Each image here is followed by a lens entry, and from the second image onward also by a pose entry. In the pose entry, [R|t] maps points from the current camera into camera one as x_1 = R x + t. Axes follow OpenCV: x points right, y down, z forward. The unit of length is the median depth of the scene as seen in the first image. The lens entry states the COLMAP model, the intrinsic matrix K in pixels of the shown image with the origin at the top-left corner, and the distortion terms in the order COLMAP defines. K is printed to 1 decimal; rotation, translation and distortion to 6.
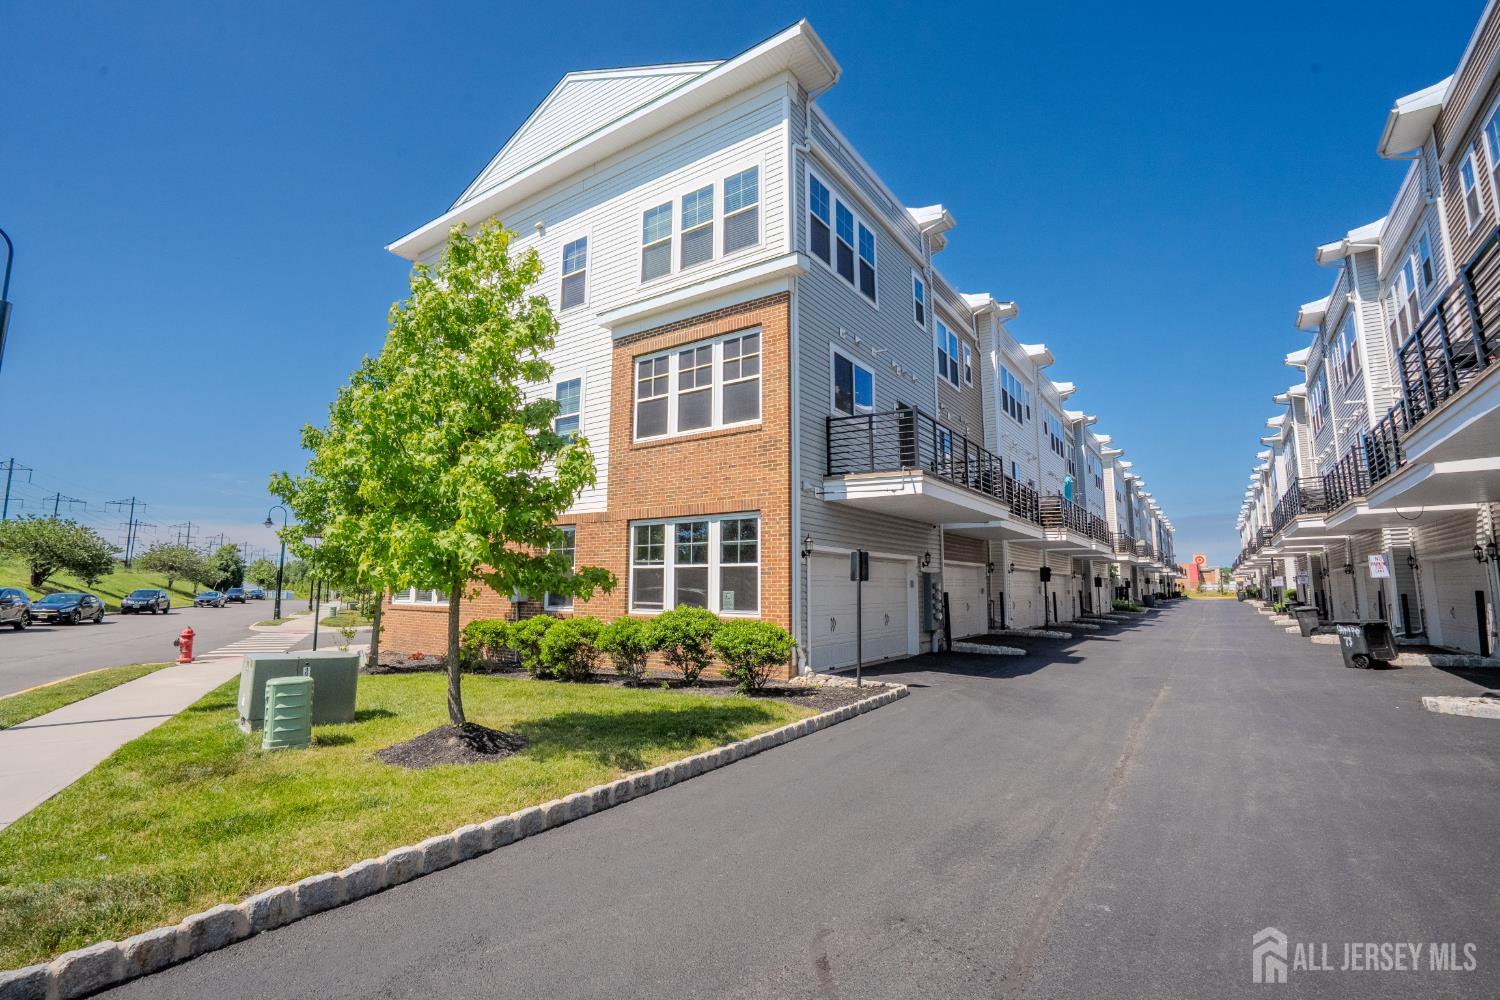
lens RADIAL K [[685.1, 0, 753.2], [0, 685.1, 501.2], [0, 0, 1]] dist [-0.035752, 0.011761]
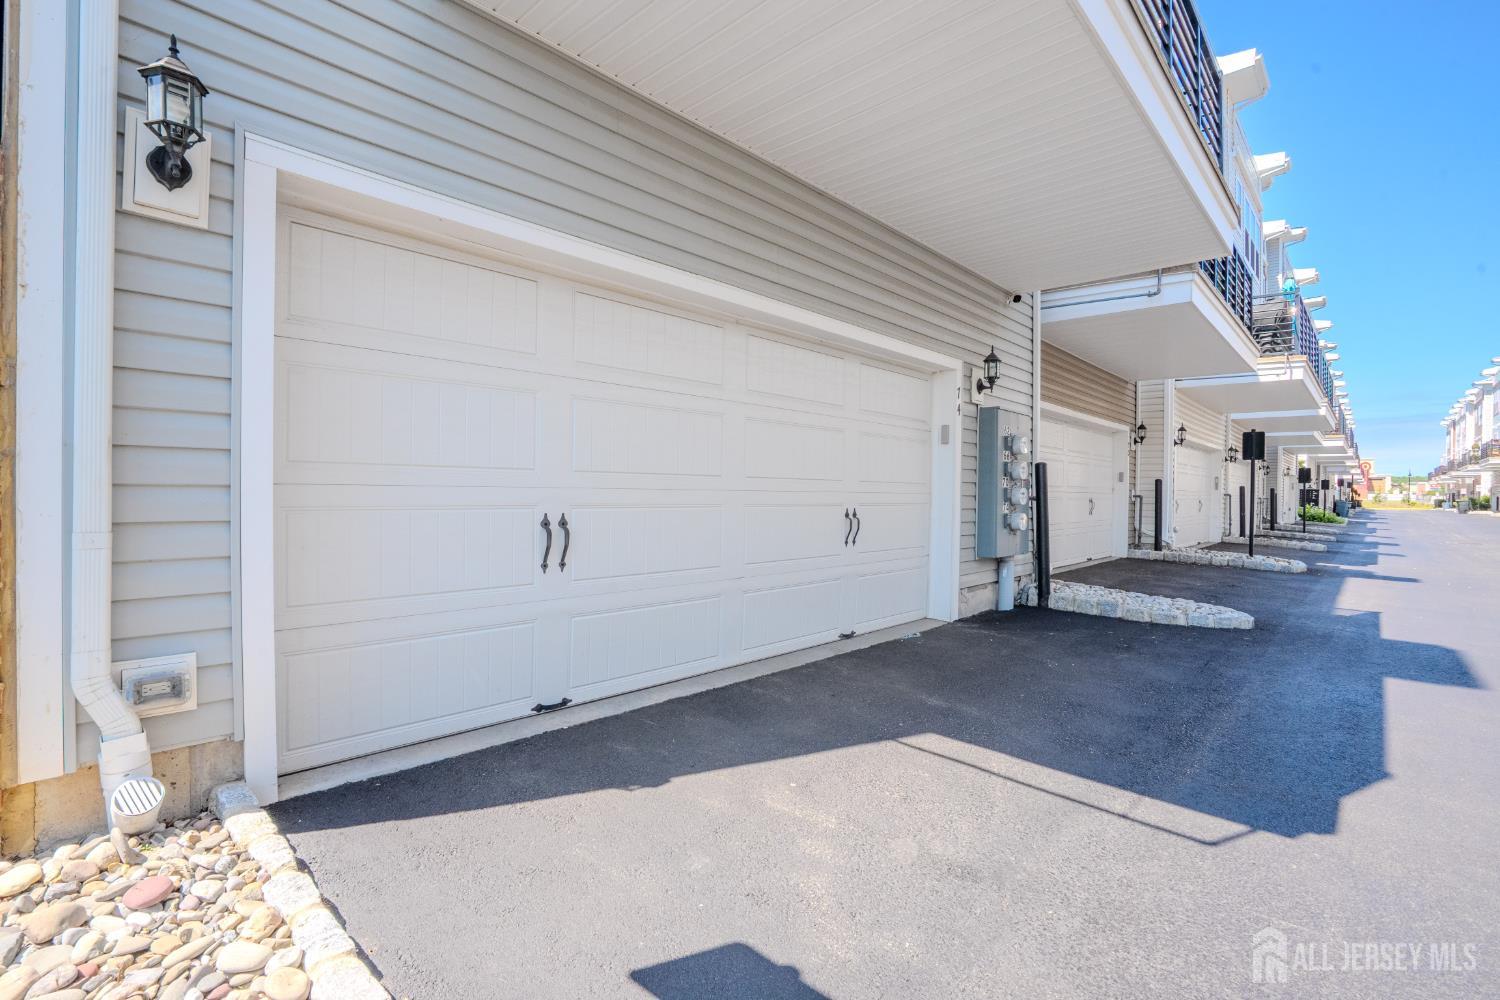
lens RADIAL K [[685.1, 0, 749.6], [0, 685.1, 494.1], [0, 0, 1]] dist [-0.035752, 0.011761]
pose [[0.988252, 0.014273, -0.152167, 0.134384], [0.005891, 0.991333, 0.131245, 0.075474], [0.152721, -0.130599, 0.979602, 0.447369]]
